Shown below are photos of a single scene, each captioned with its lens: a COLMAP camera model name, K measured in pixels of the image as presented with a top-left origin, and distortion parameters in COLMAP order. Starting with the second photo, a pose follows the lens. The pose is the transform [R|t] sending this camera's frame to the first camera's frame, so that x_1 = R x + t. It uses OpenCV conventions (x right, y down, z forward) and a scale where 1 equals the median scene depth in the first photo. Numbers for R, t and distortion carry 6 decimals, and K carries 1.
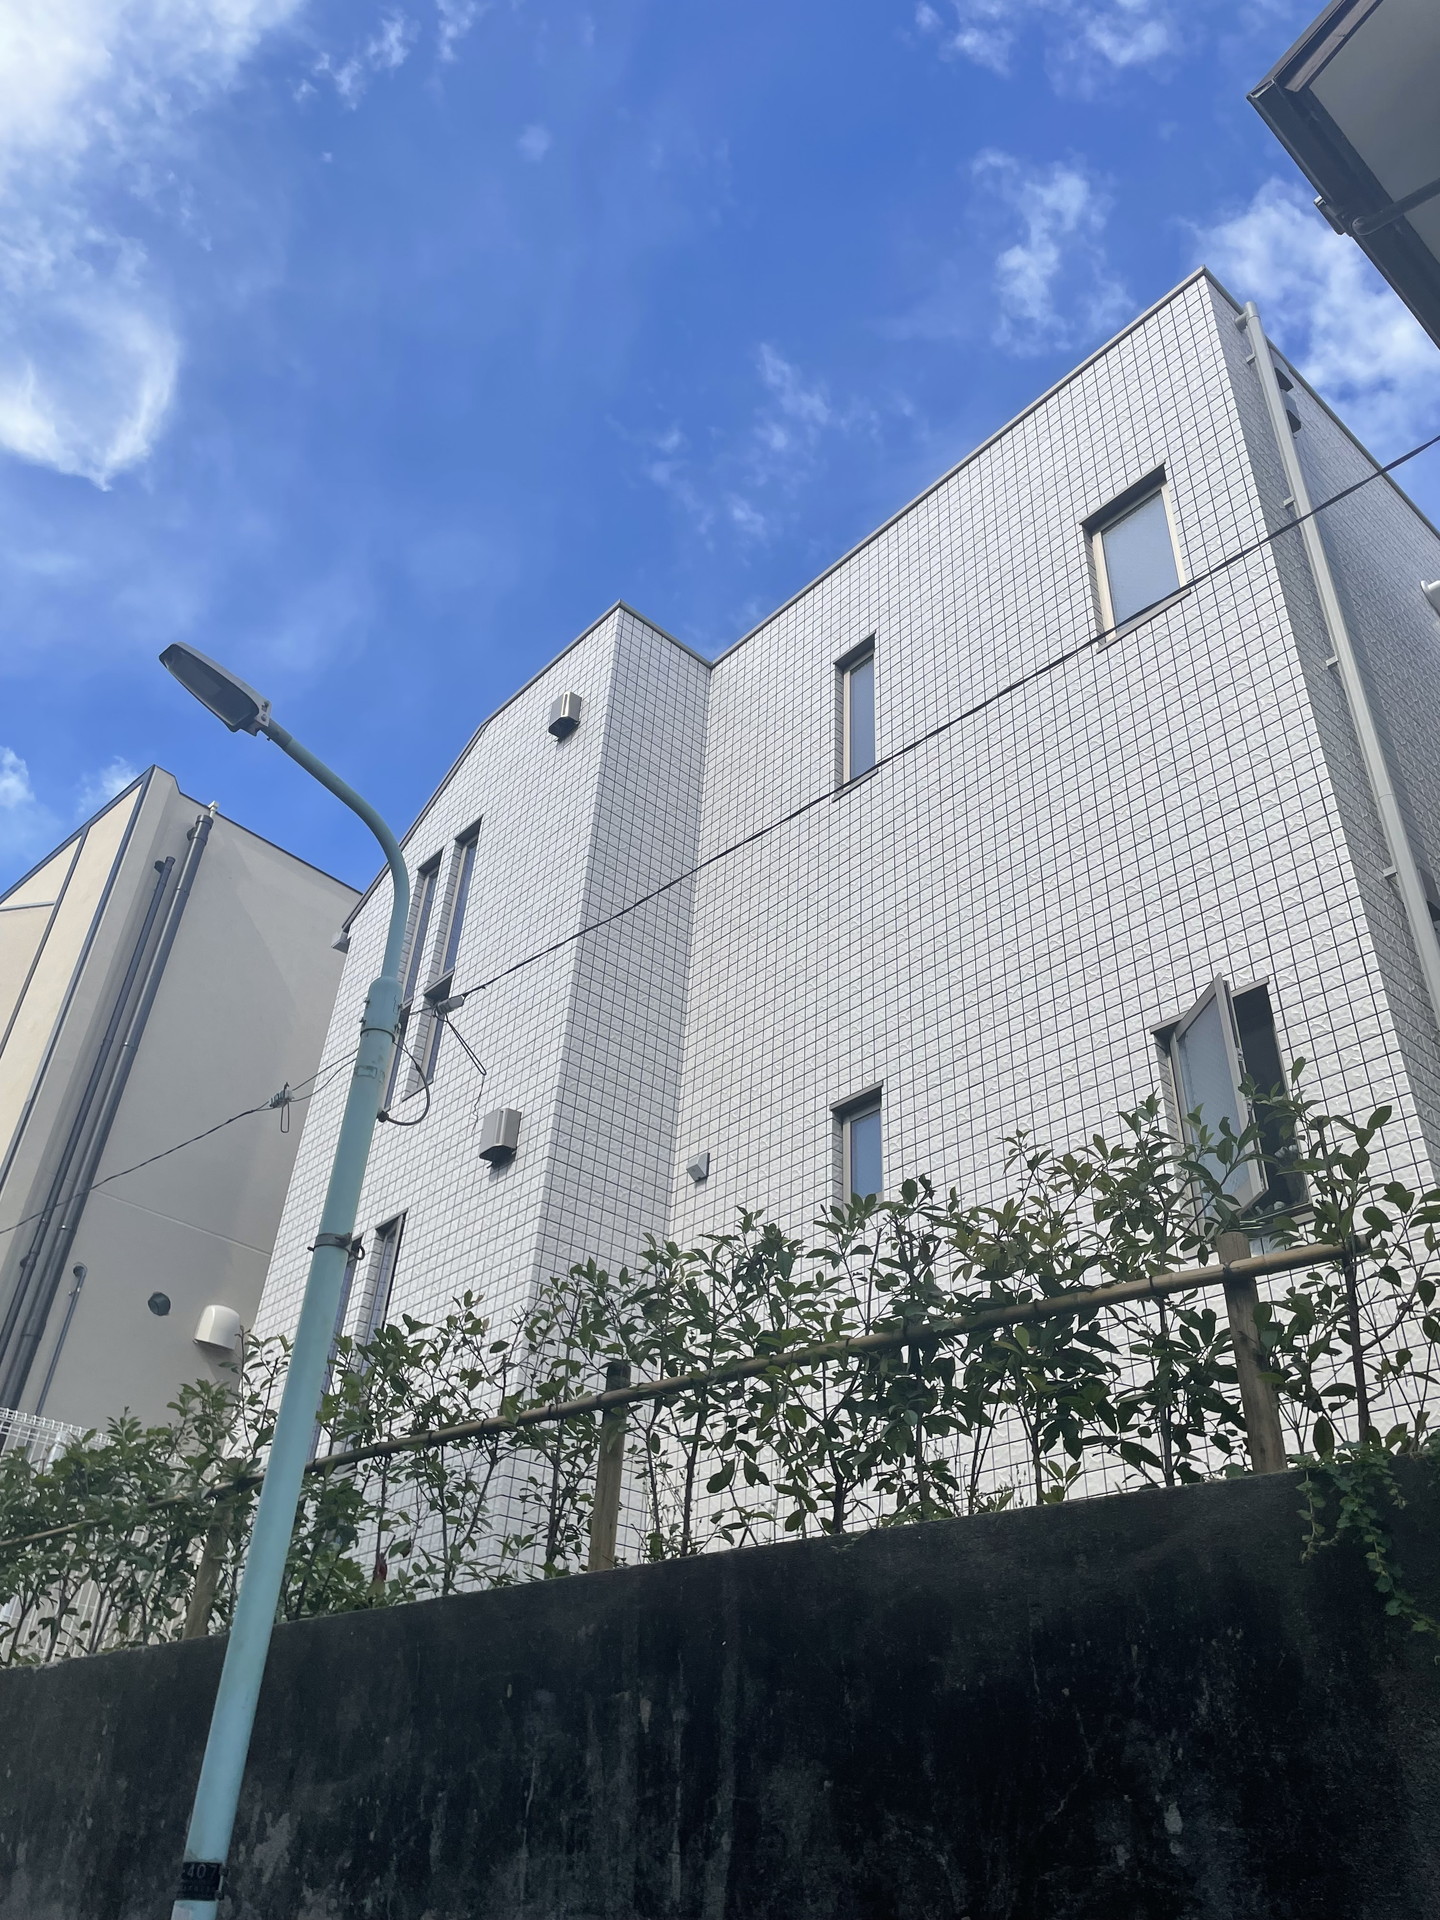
lens RADIAL K [[1460.1, 0, 720.0], [0, 1460.1, 960.0], [0, 0, 1]] dist [0.059975, -0.002116]
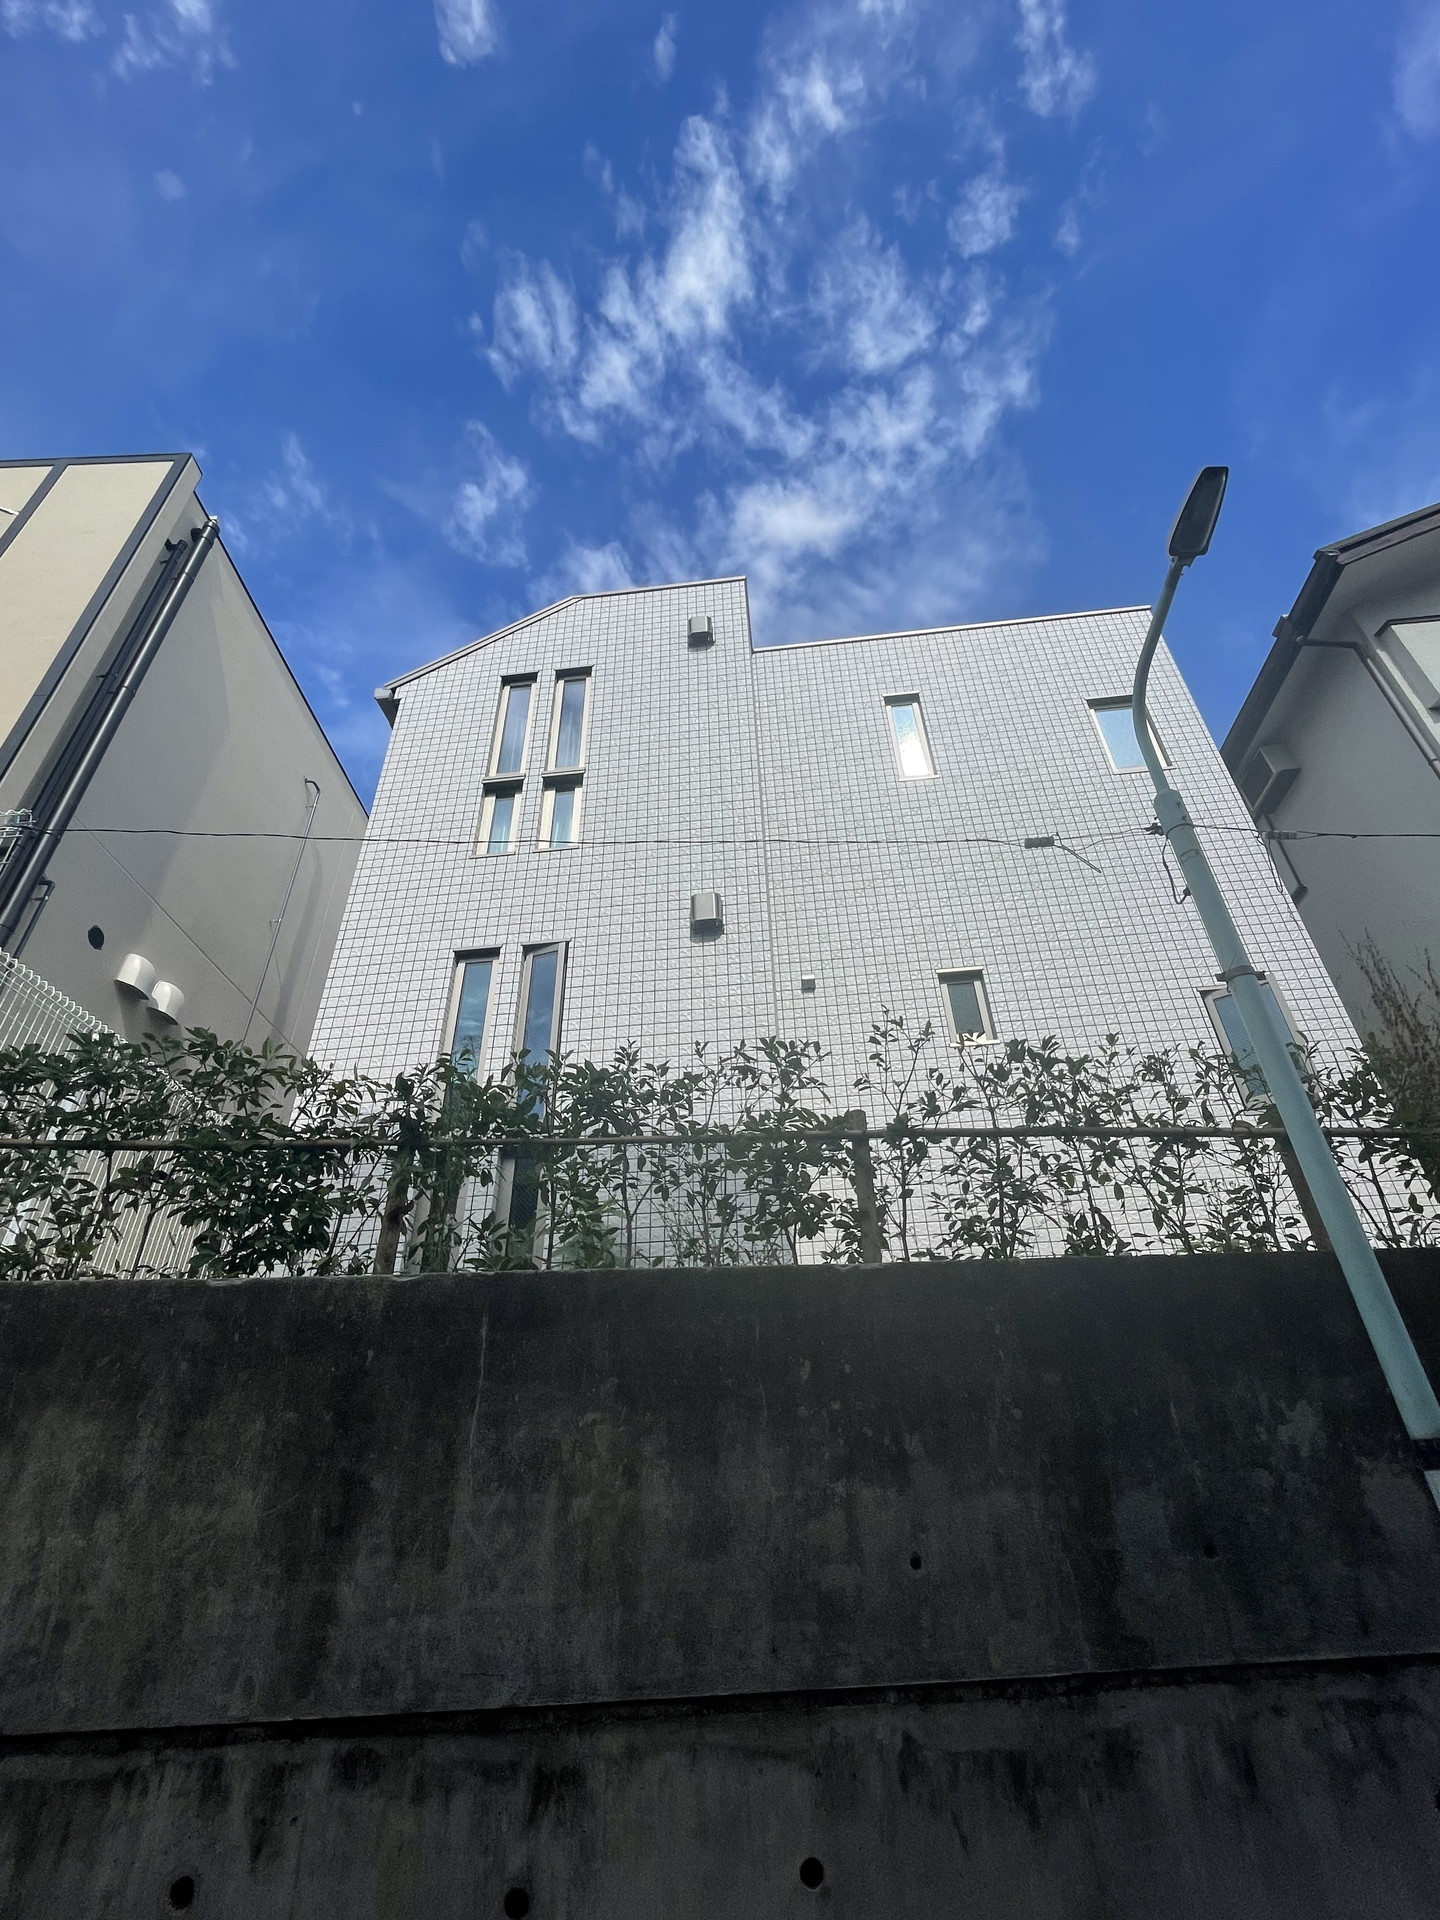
lens RADIAL K [[919.8, 0, 720.0], [0, 919.8, 960.0], [0, 0, 1]] dist [-0.035712, 0.015213]
pose [[0.733983, 0.313370, 0.602552, -0.415975], [-0.315996, 0.942883, -0.105444, 0.162958], [-0.601179, -0.113009, 0.791084, 0.264419]]
